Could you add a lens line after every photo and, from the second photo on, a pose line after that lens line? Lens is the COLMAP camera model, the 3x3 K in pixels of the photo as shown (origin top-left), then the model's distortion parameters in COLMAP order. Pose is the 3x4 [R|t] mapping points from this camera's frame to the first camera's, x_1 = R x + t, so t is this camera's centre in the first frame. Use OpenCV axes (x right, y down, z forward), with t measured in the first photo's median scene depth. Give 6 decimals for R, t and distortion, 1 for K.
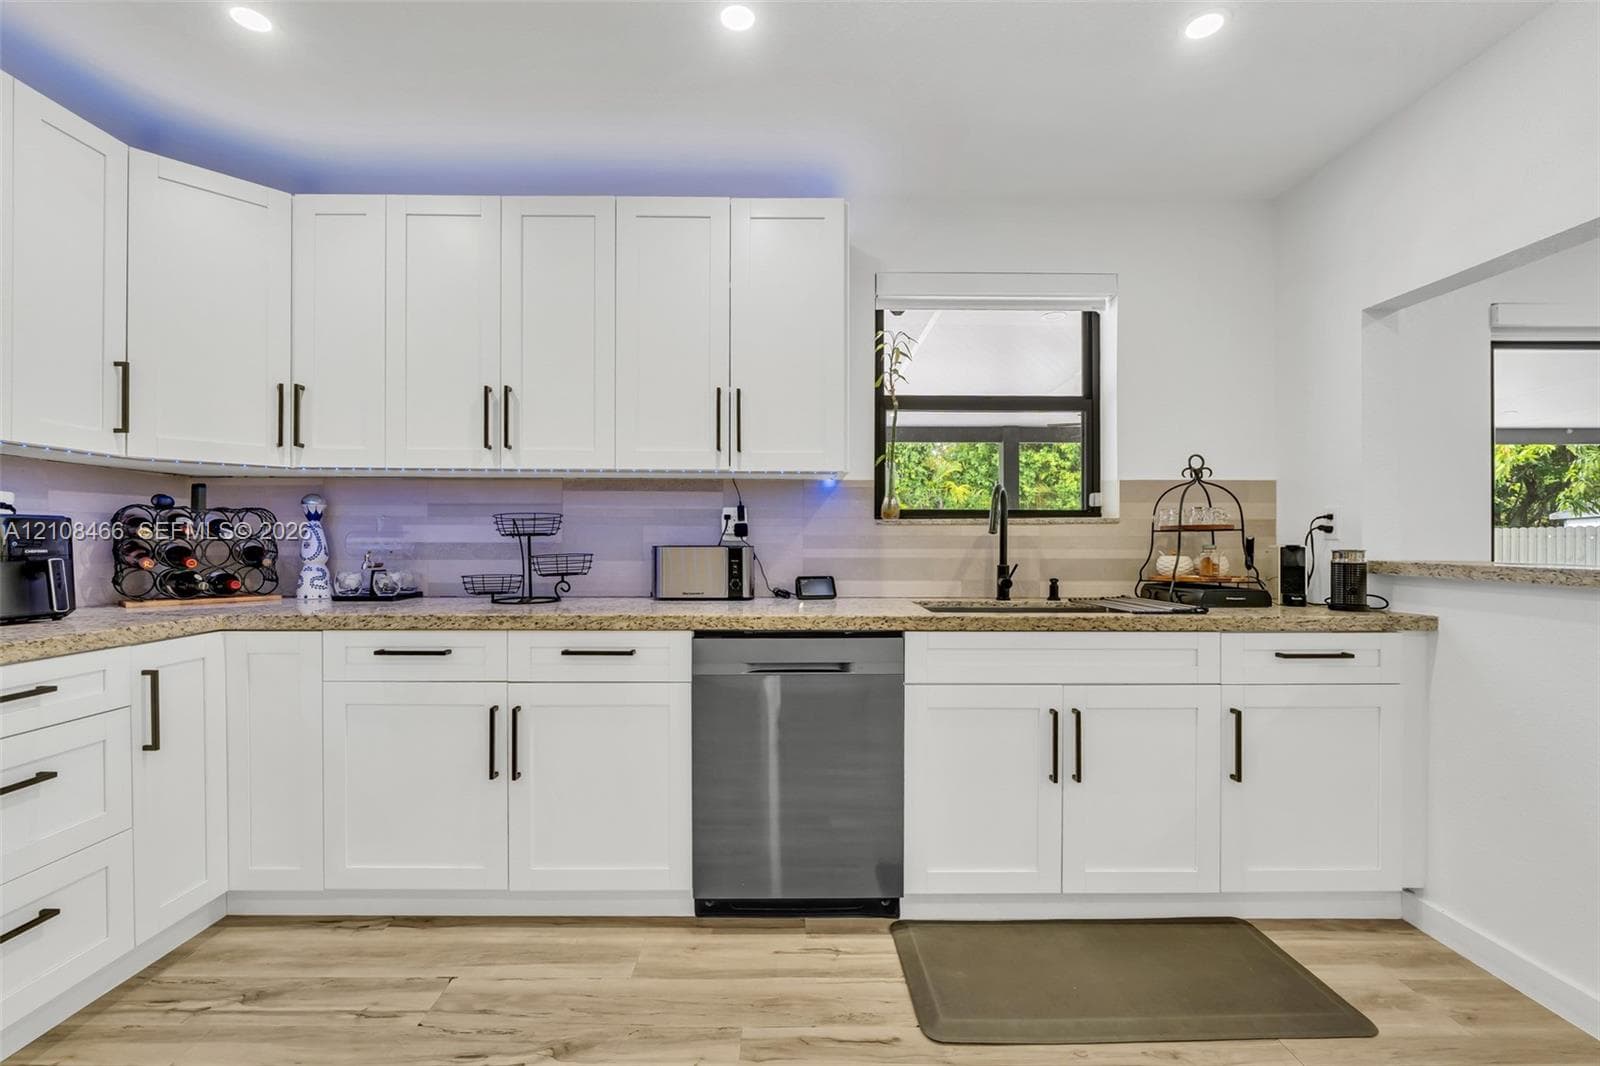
lens RADIAL K [[690.9, 0, 793.6], [0, 690.9, 550.2], [0, 0, 1]] dist [-0.009489, 0.001520]
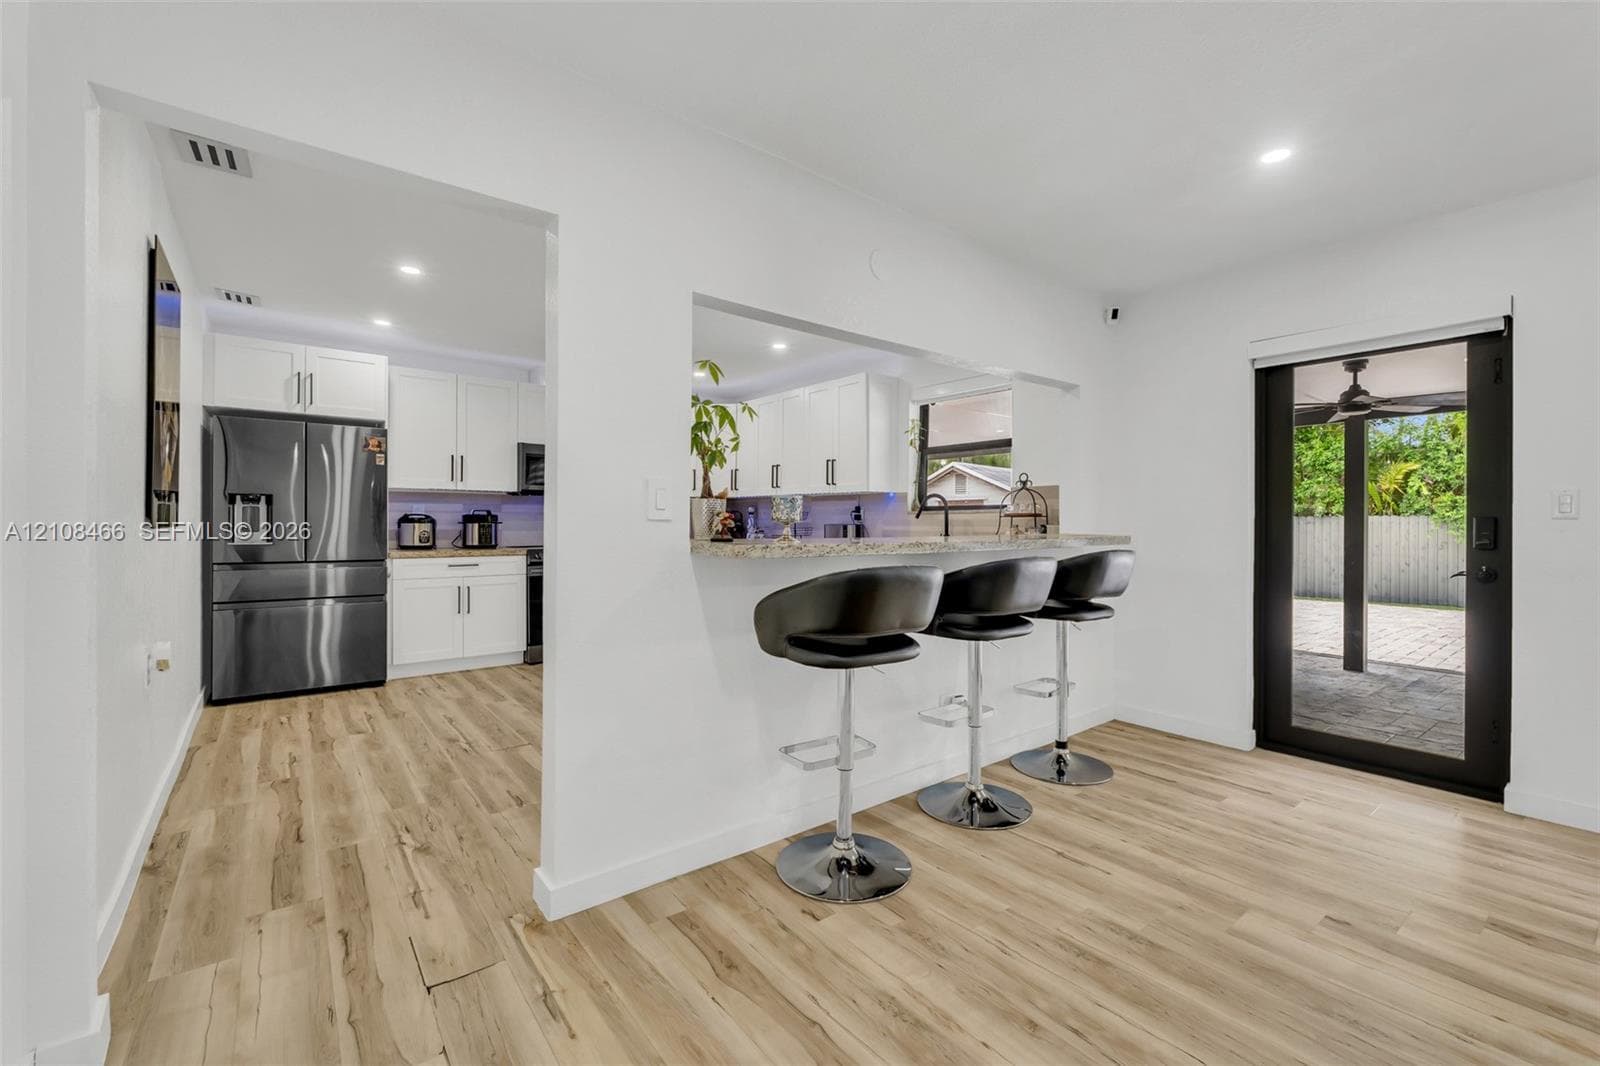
lens RADIAL K [[678.0, 0, 808.1], [0, 678.0, 529.5], [0, 0, 1]] dist [-0.007584, 0.000590]
pose [[0.614469, 0.009443, -0.788885, 1.709394], [-0.011788, 0.999927, 0.002788, 0.006344], [0.788853, 0.007587, 0.614535, -0.516784]]
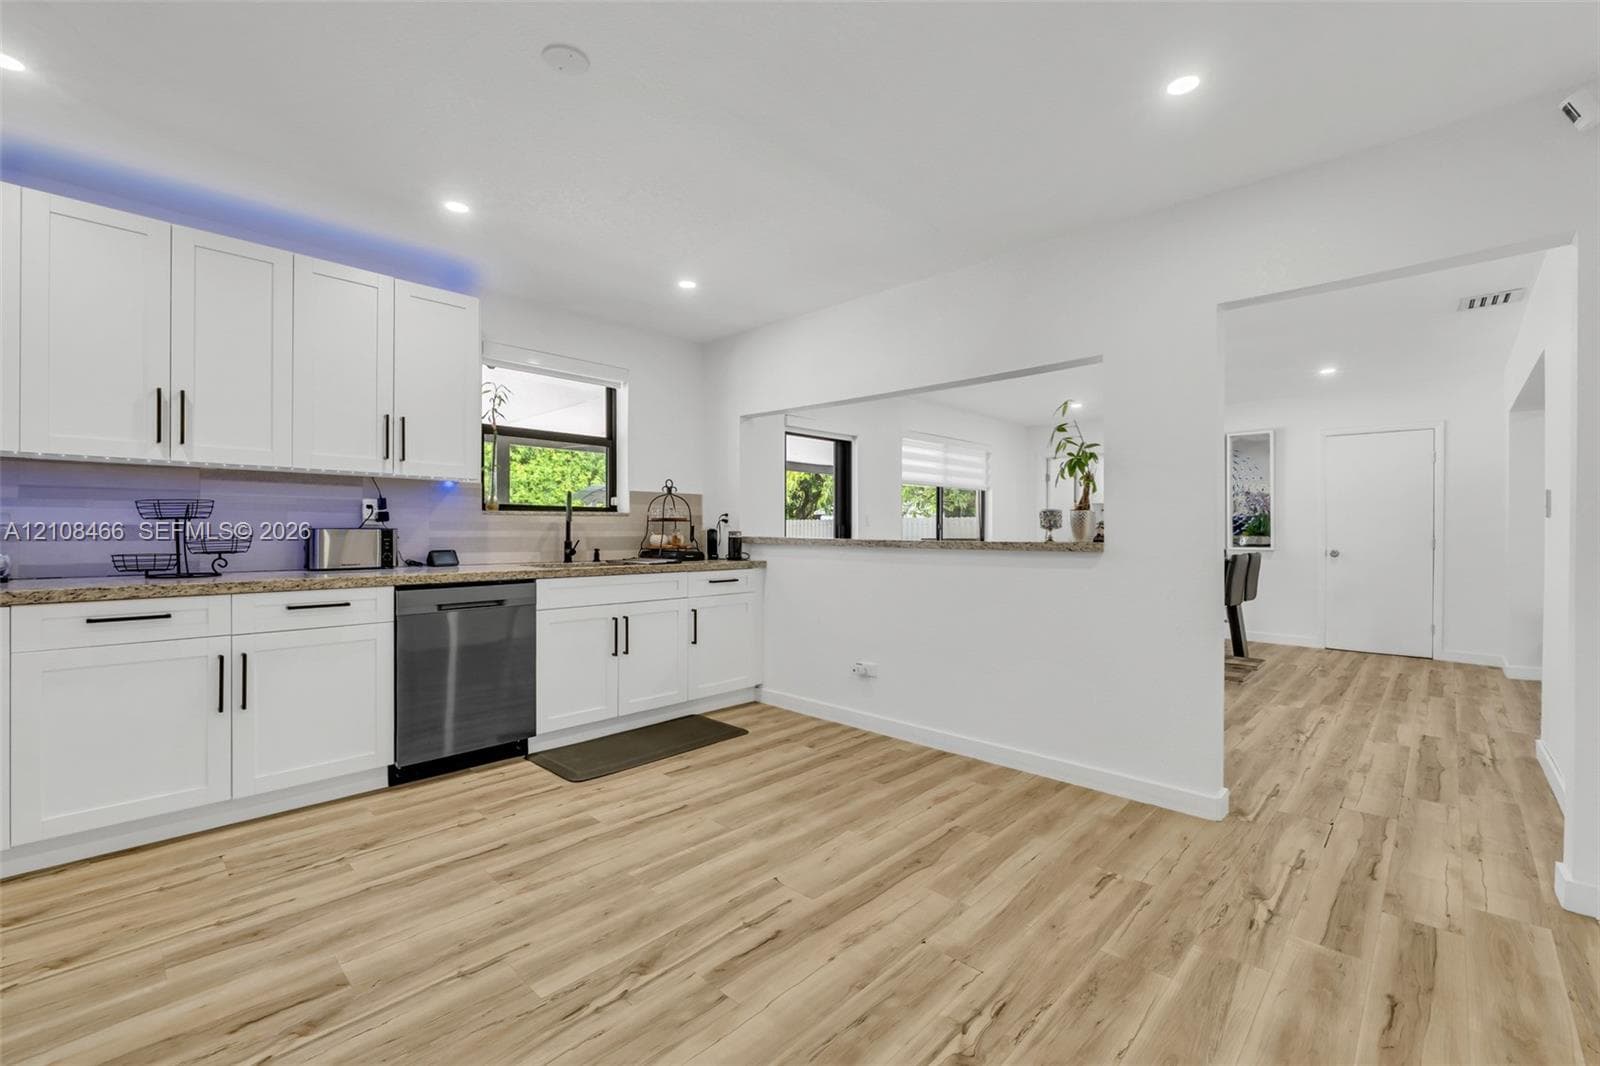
lens RADIAL K [[678.0, 0, 801.1], [0, 678.0, 527.9], [0, 0, 1]] dist [-0.007584, 0.000590]
pose [[0.692126, 0.003505, 0.721768, -0.506361], [0.001962, 0.999975, -0.006738, 0.003121], [-0.721774, 0.006079, 0.692102, -0.535688]]
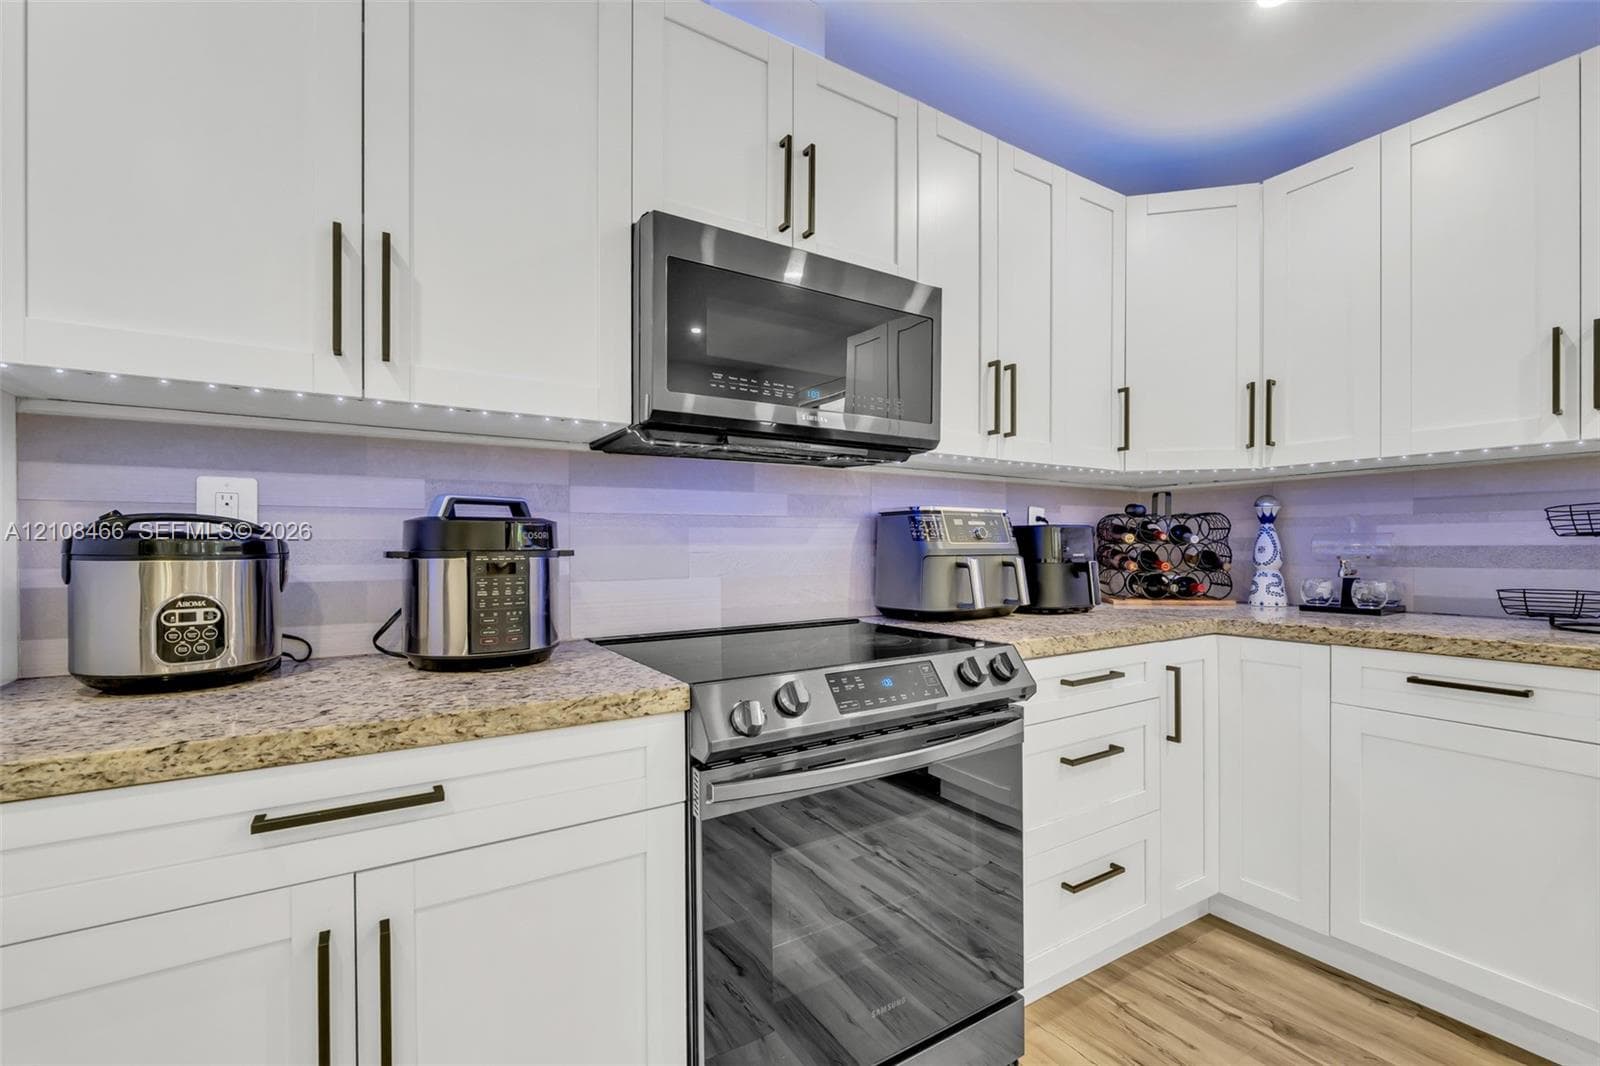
lens RADIAL K [[678.0, 0, 809.3], [0, 678.0, 559.1], [0, 0, 1]] dist [-0.007584, 0.000590]
pose [[0.541229, 0.009343, -0.840824, -0.275194], [-0.004588, 0.999956, 0.008158, 0.001265], [0.840863, -0.000558, 0.541248, -0.035508]]
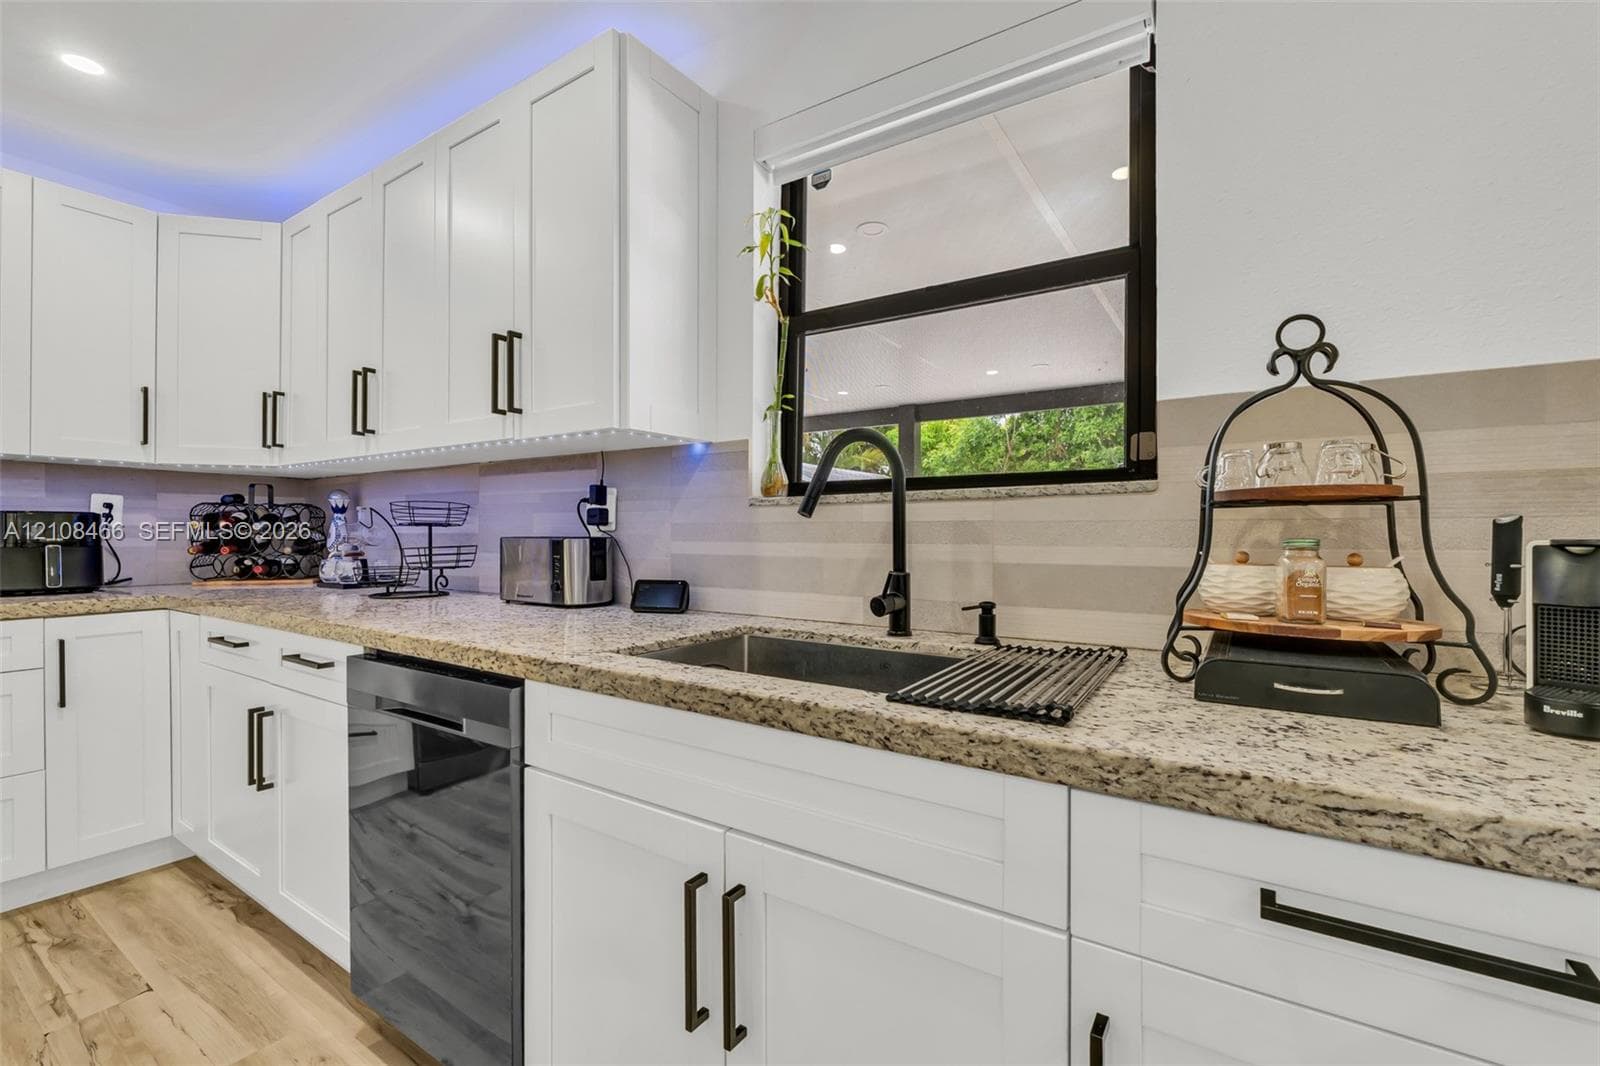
lens RADIAL K [[690.9, 0, 812.9], [0, 690.9, 534.9], [0, 0, 1]] dist [-0.009489, 0.001520]
pose [[0.836364, 0.001225, -0.548173, 0.604161], [-0.006538, 0.999949, -0.007741, -0.004980], [0.548136, 0.010058, 0.836329, 0.538912]]
